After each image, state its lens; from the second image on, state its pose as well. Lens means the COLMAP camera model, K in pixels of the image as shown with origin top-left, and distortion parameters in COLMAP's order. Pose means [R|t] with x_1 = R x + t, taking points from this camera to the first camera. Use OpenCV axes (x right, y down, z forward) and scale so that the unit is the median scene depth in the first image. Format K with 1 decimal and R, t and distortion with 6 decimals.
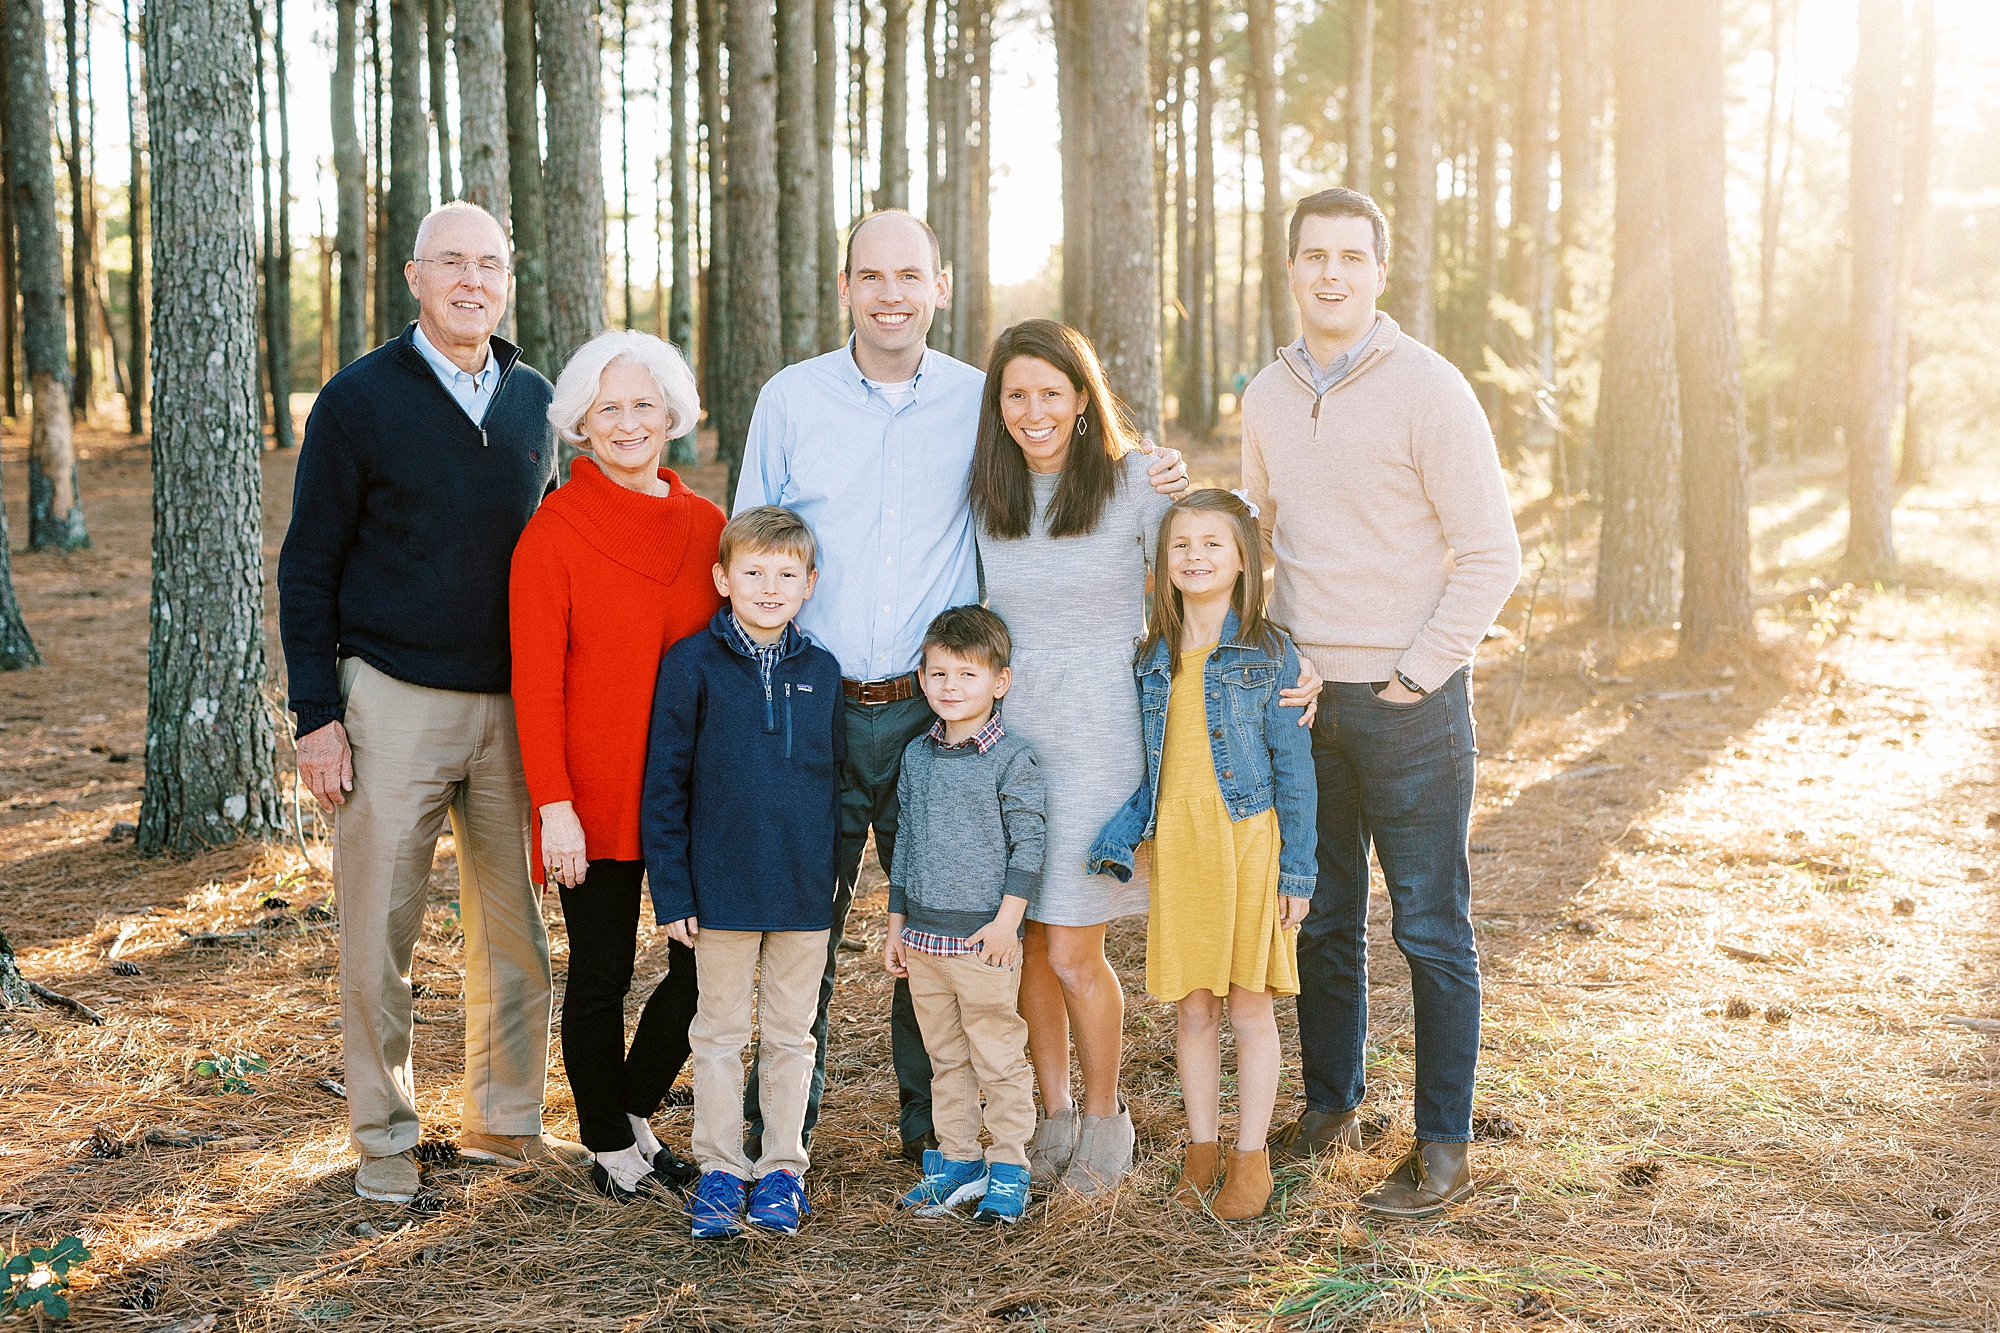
lens RADIAL K [[2803.0, 0, 1000.0], [0, 2803.0, 666.5], [0, 0, 1]] dist [0.016109, -0.043613]
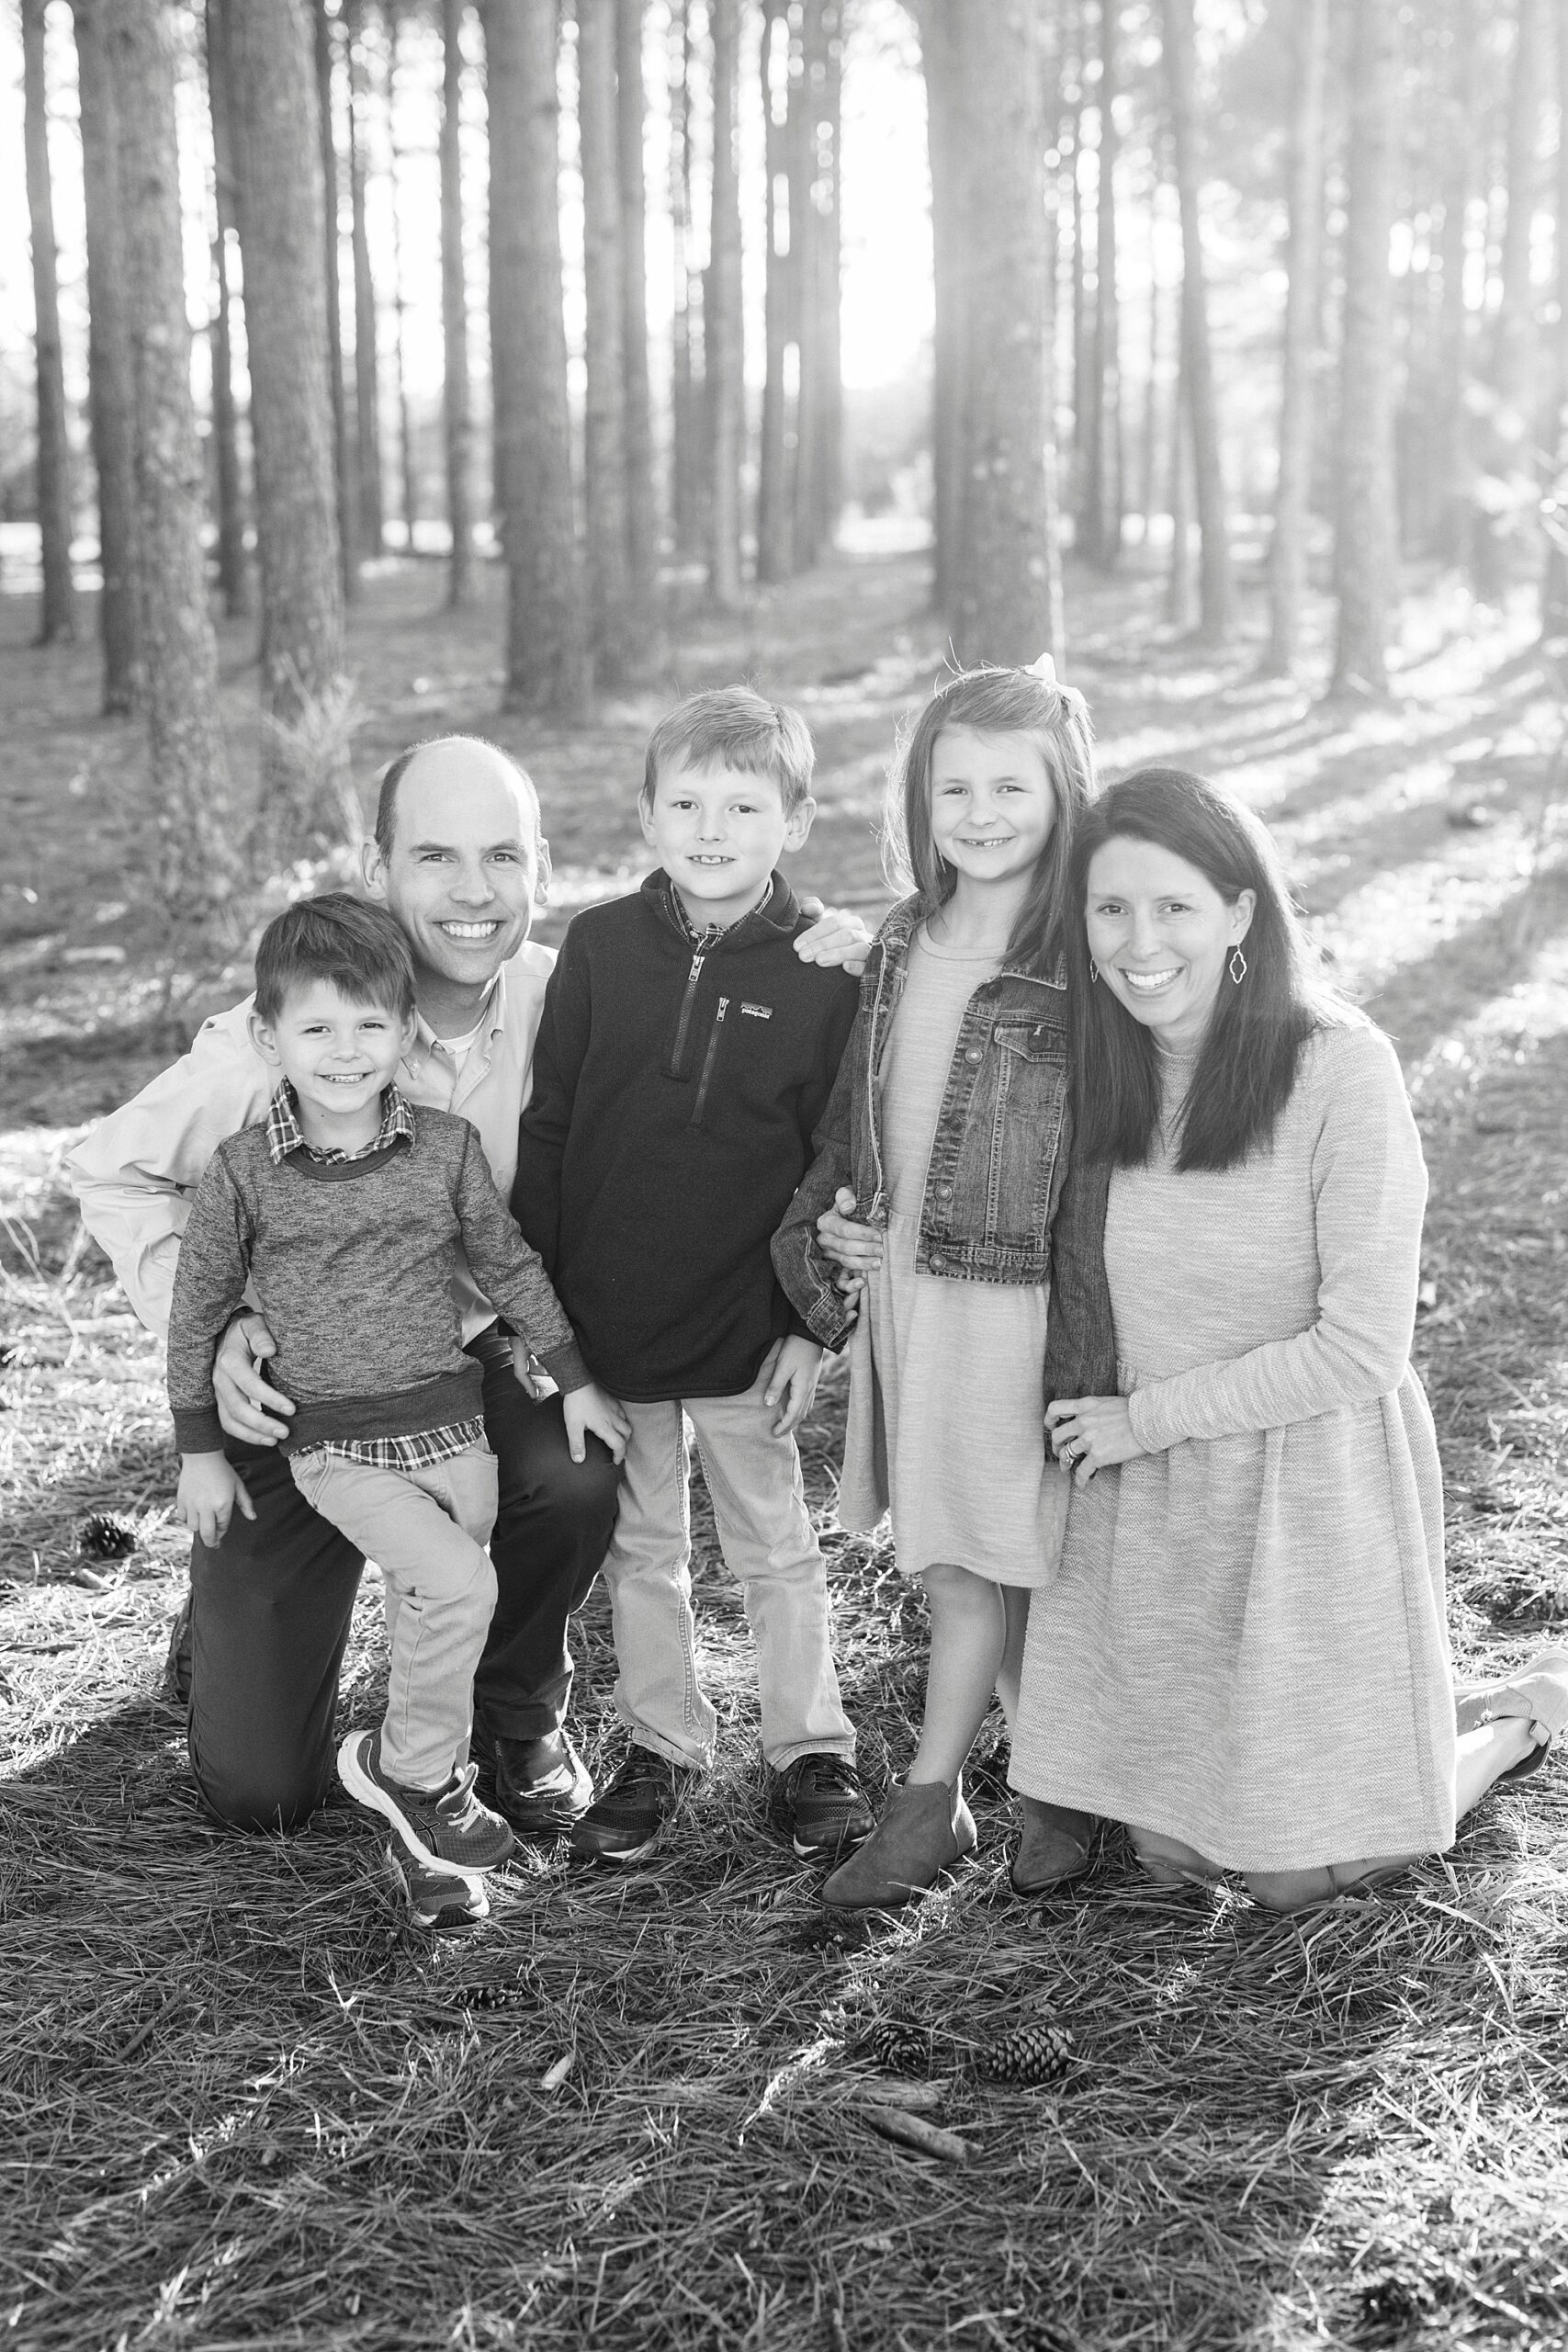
lens RADIAL K [[3299.7, 0, 784.0], [0, 3299.7, 1176.0], [0, 0, 1]] dist [-0.010924, 0.027766]
pose [[0.999709, -0.004318, -0.023729, 0.009117], [0.006643, 0.995084, 0.098810, -0.011388], [0.023185, -0.098939, 0.994823, 0.177385]]
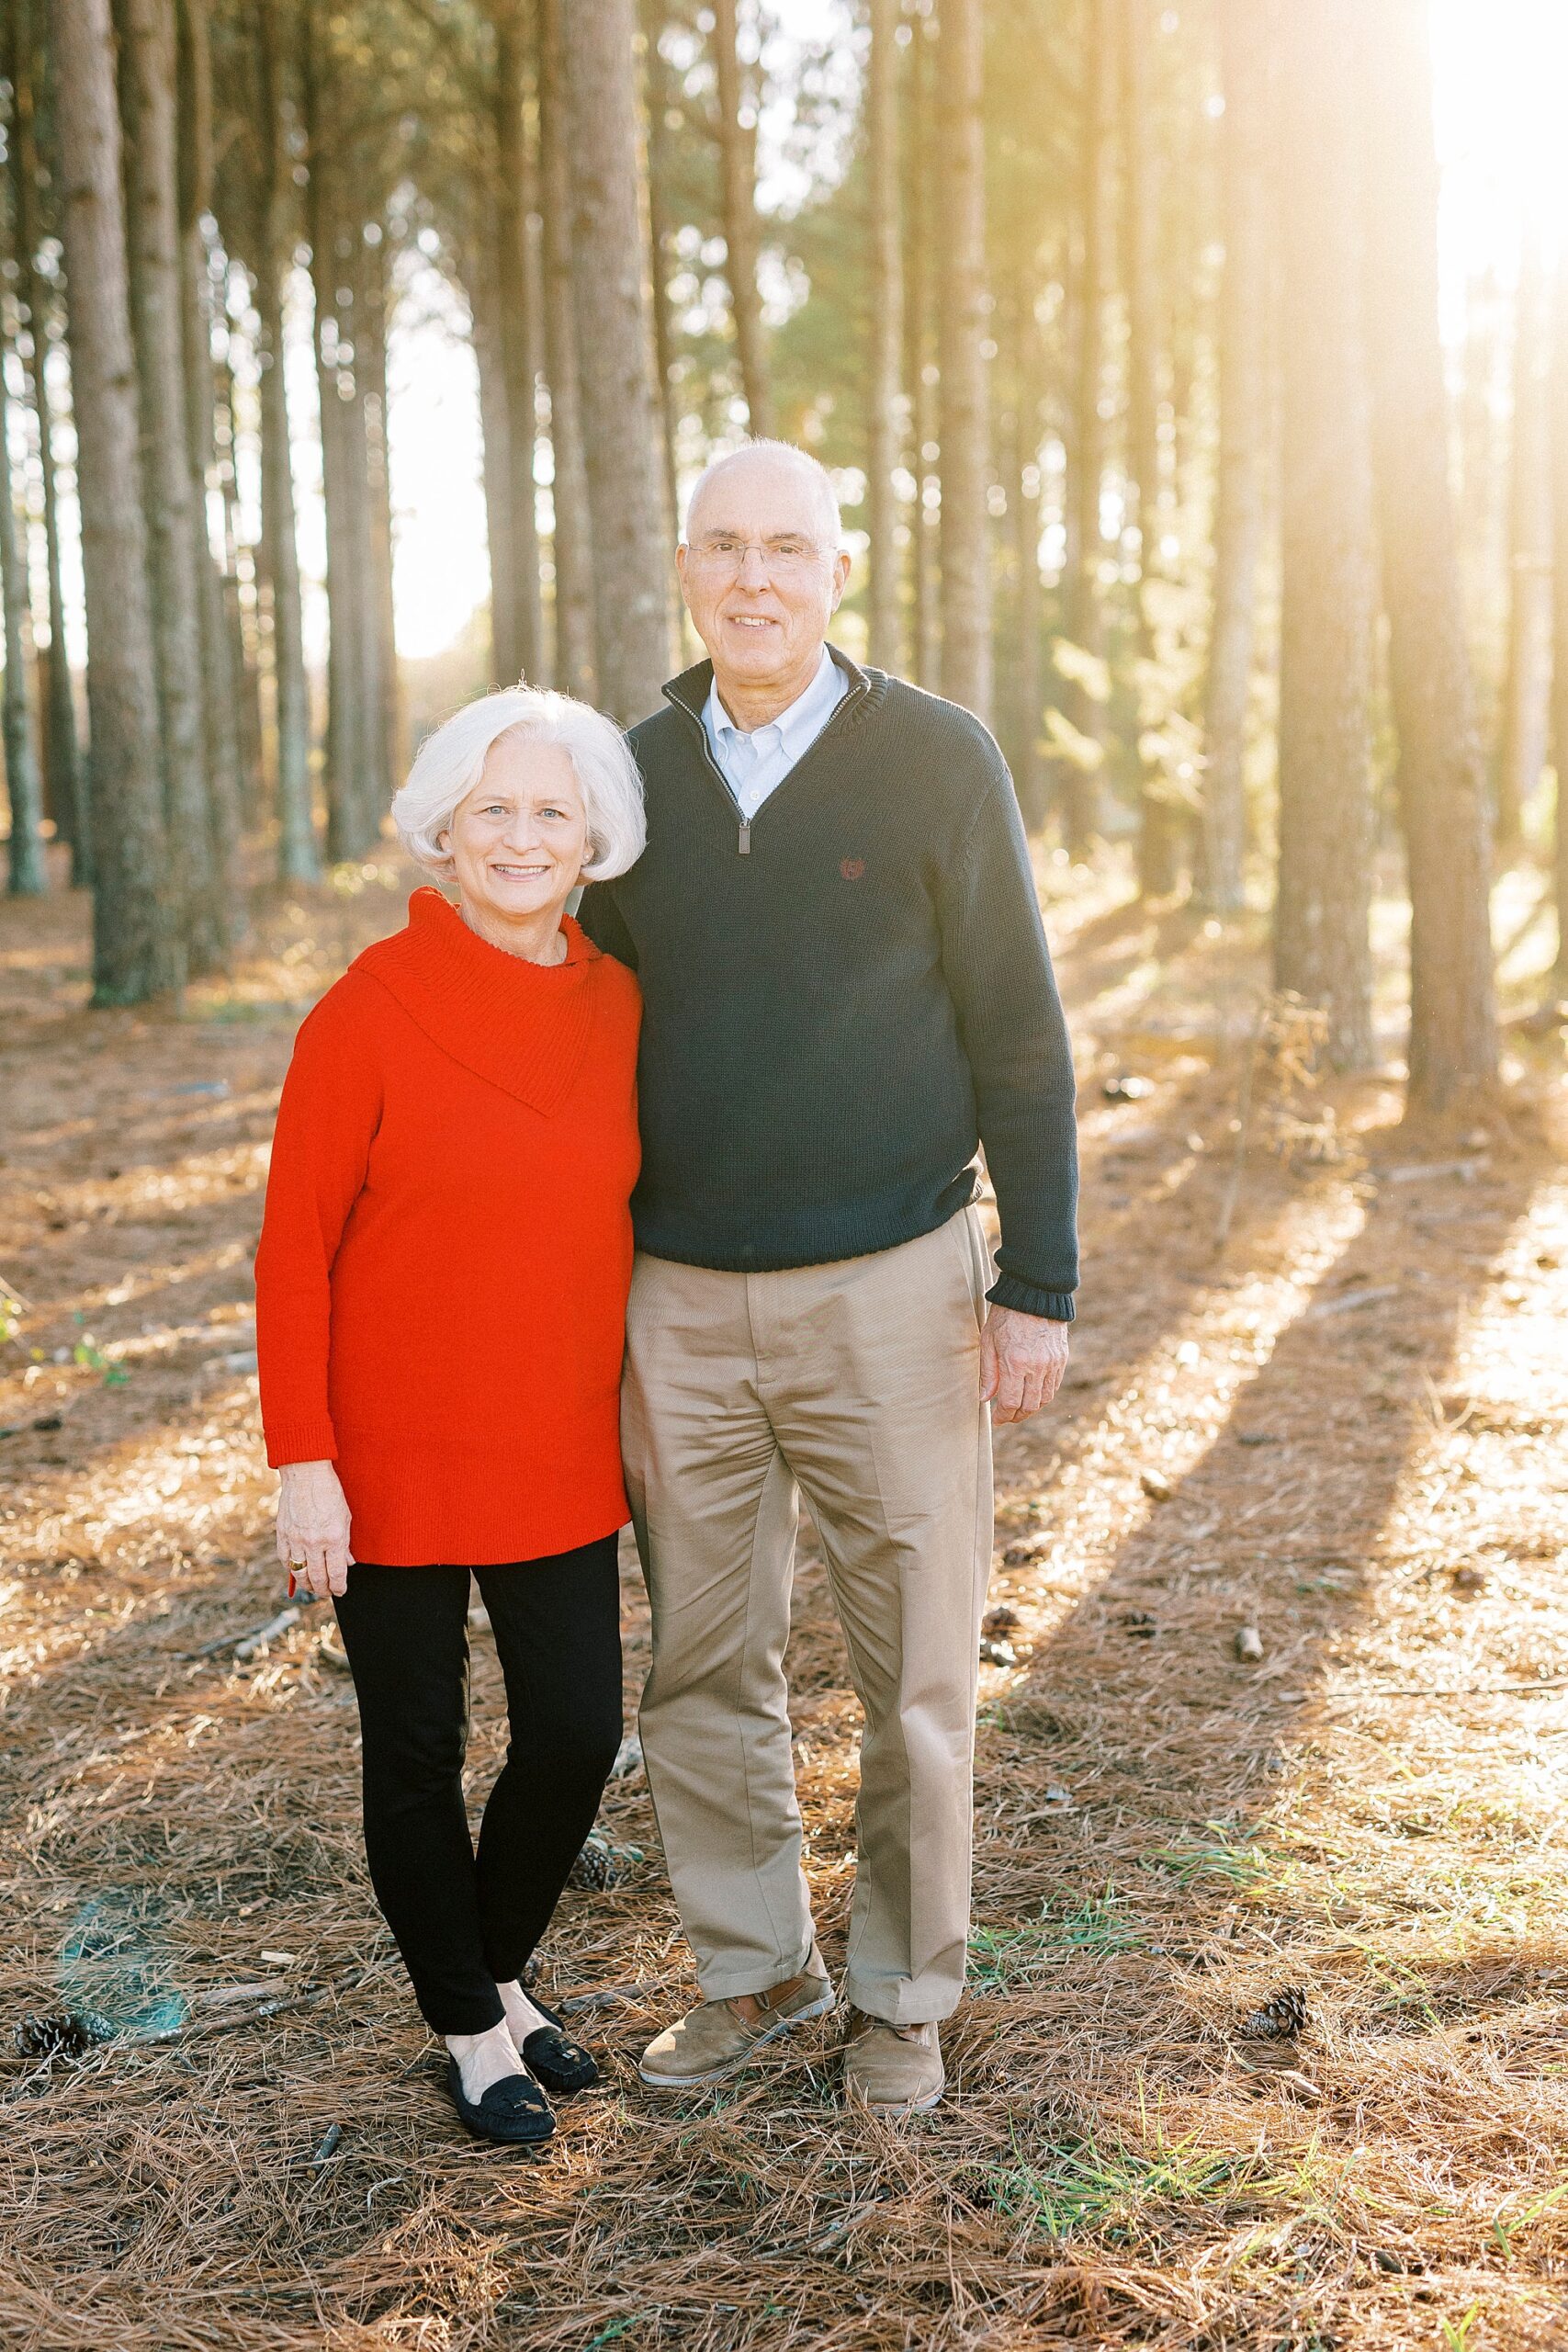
lens RADIAL K [[3383.3, 0, 743.3], [0, 3383.3, 1184.6], [0, 0, 1]] dist [-0.006382, 0.065469]
pose [[0.994723, -0.042384, 0.093430, -0.035529], [0.040439, 0.998926, 0.022618, -0.026905], [-0.094288, -0.018721, 0.995369, 0.245903]]
